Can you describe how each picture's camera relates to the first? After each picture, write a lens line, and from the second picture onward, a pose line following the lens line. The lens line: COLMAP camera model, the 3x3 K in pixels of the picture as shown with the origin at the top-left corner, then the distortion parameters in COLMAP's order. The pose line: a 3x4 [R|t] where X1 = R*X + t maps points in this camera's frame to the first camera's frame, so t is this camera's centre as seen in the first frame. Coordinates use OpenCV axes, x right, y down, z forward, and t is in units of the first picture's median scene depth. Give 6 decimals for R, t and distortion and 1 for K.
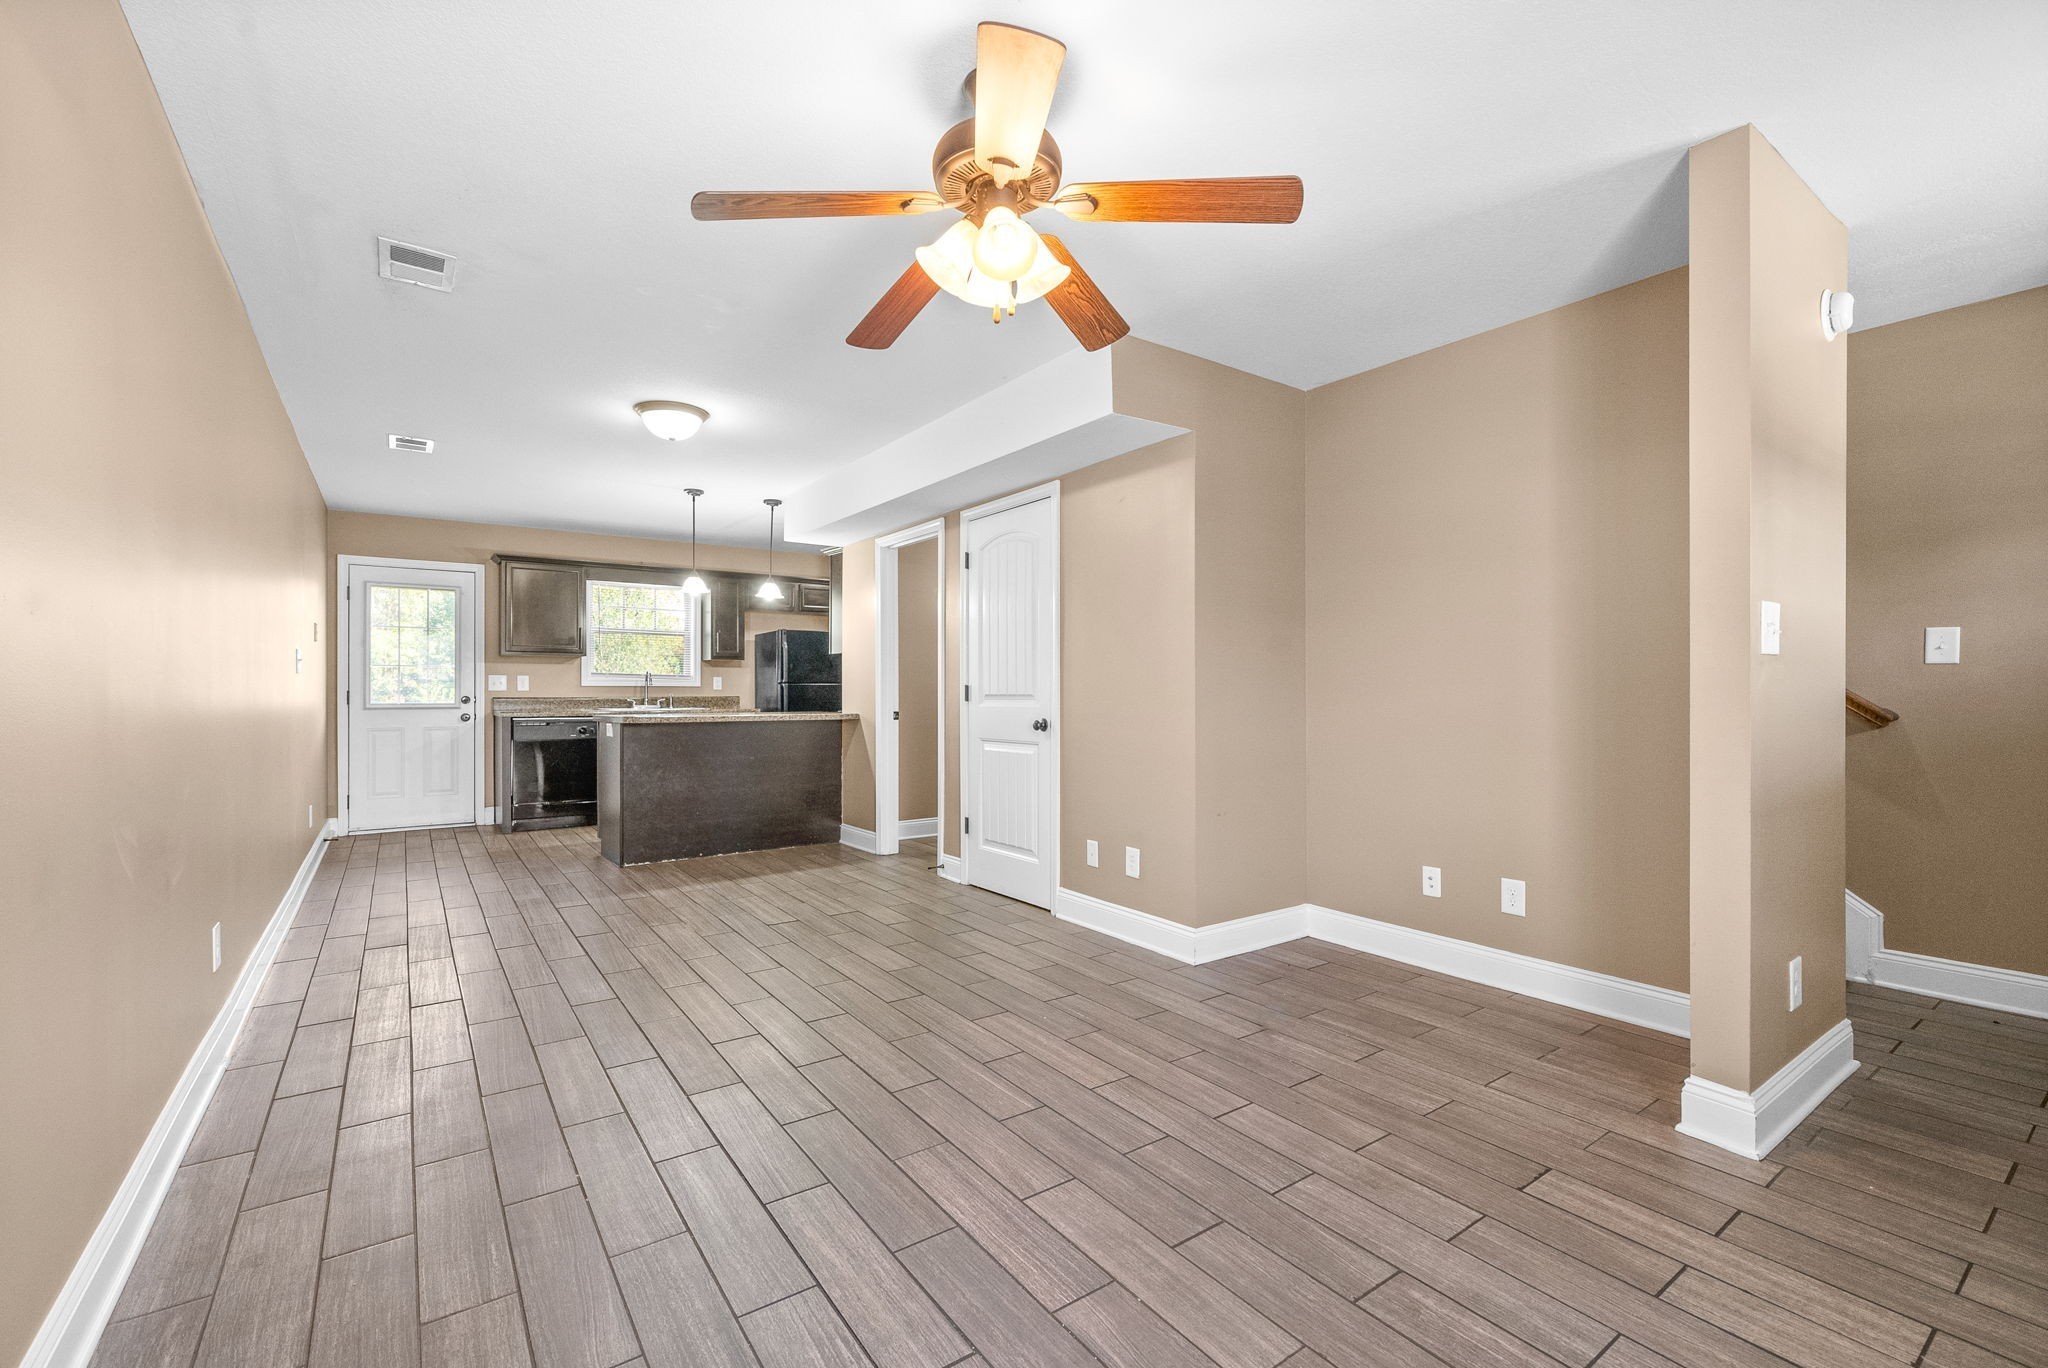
lens RADIAL K [[897.9, 0, 1016.5], [0, 897.9, 682.4], [0, 0, 1]] dist [-0.001075, -0.000328]
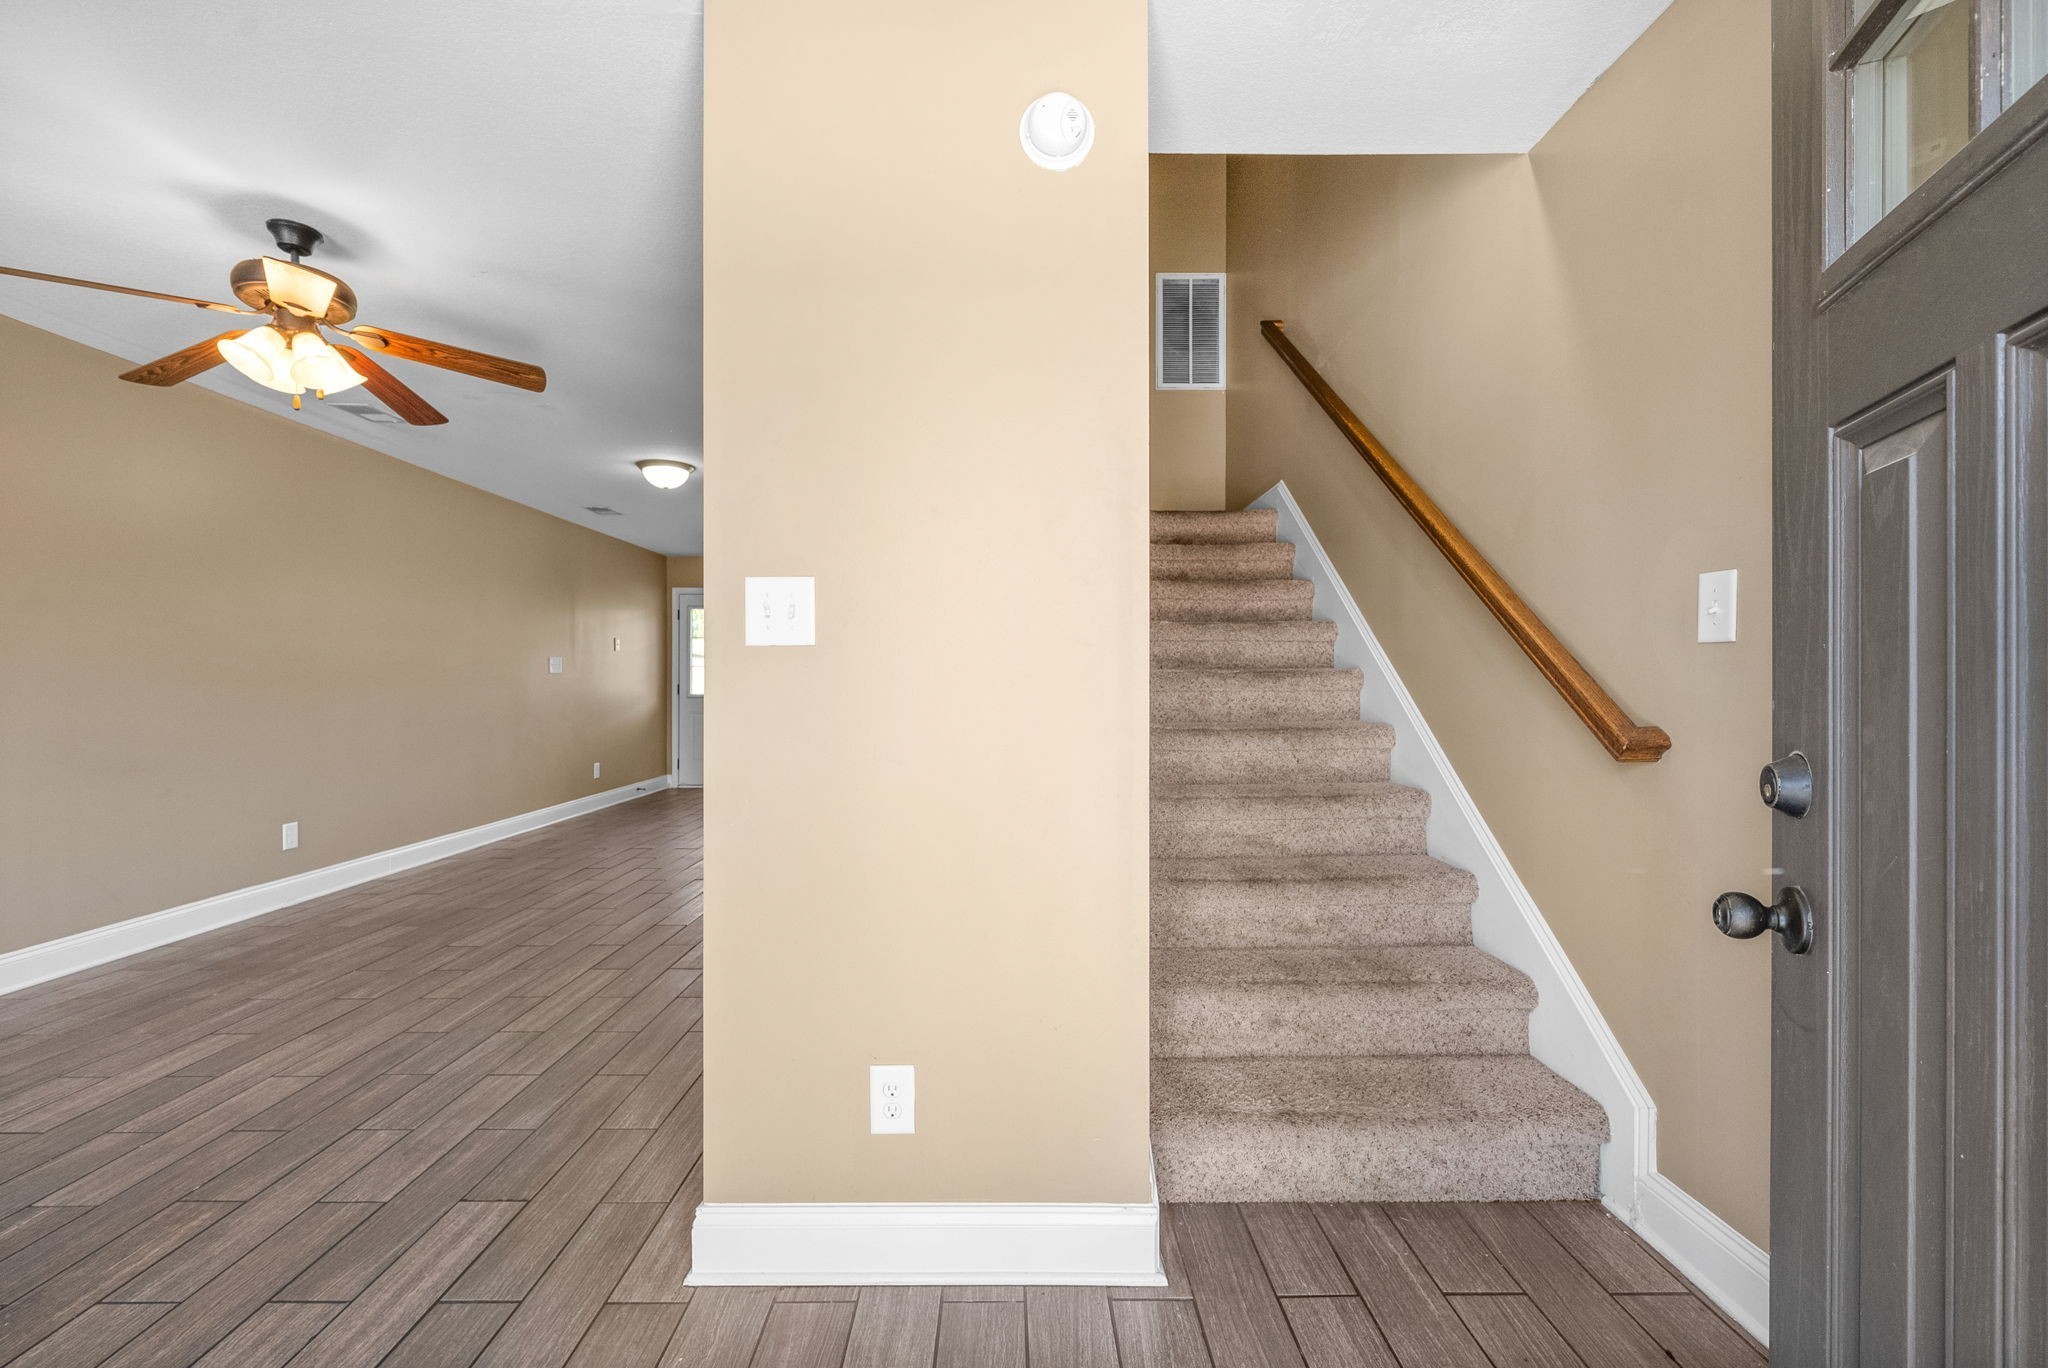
lens RADIAL K [[897.9, 0, 1010.8], [0, 897.9, 686.8], [0, 0, 1]] dist [-0.001075, -0.000328]
pose [[0.811925, 0.004726, -0.583743, 1.564560], [0.001252, 0.999951, 0.009837, -0.002299], [0.583761, -0.008718, 0.811879, 0.544871]]
